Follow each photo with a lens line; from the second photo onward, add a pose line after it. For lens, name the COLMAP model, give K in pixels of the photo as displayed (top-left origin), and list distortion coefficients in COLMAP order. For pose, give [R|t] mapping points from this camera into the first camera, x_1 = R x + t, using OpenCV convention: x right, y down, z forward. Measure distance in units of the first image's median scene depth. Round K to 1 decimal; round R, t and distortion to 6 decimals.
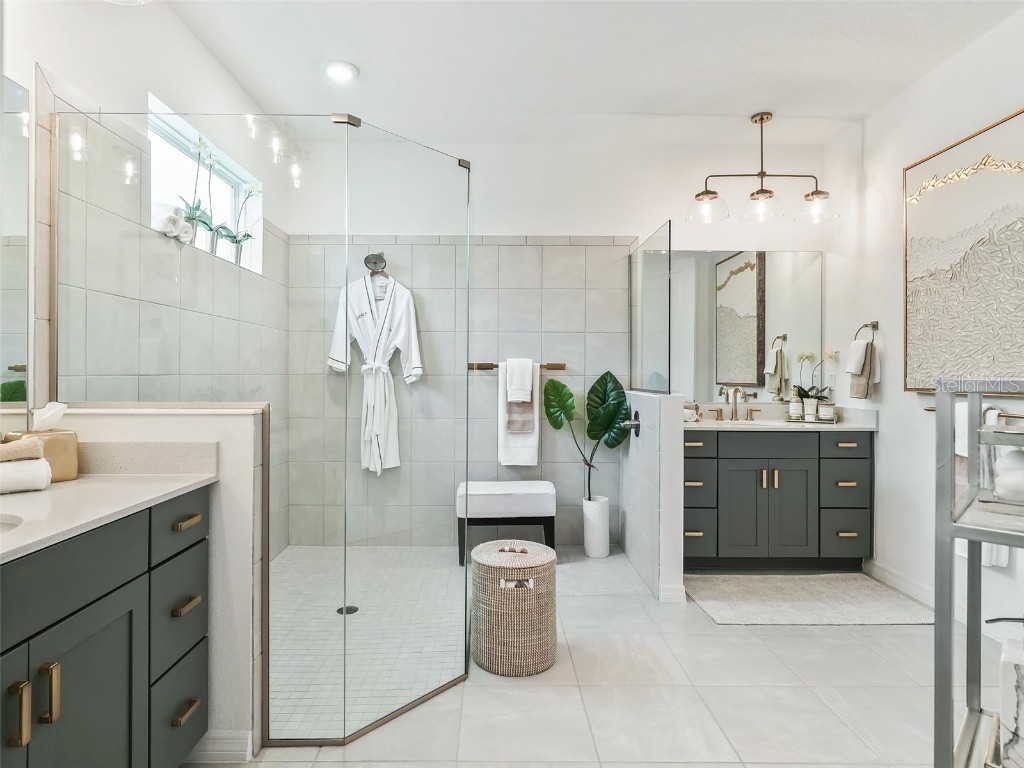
lens RADIAL K [[587.4, 0, 509.6], [0, 587.4, 371.8], [0, 0, 1]] dist [-0.001599, -0.000499]
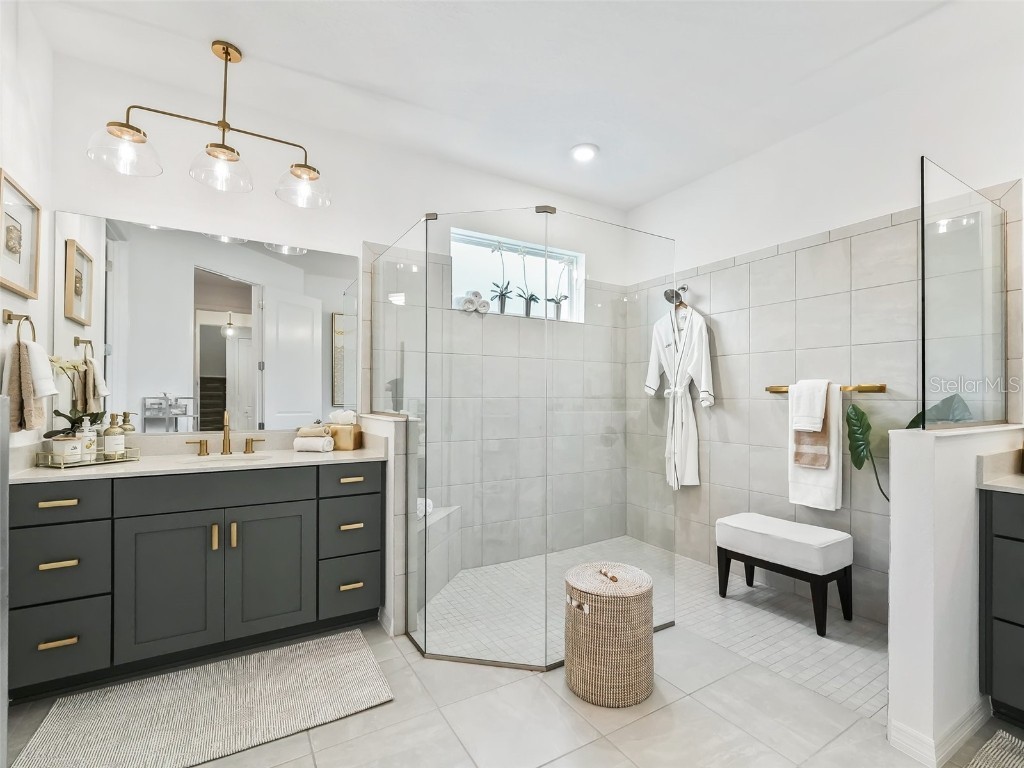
lens RADIAL K [[478.7, 0, 512.5], [0, 478.7, 395.0], [0, 0, 1]] dist [-0.014739, -0.000037]
pose [[0.499330, -0.005113, -0.866397, 0.392545], [0.000198, 0.999983, -0.005787, 0.003259], [0.866412, 0.002718, 0.499323, 0.287772]]
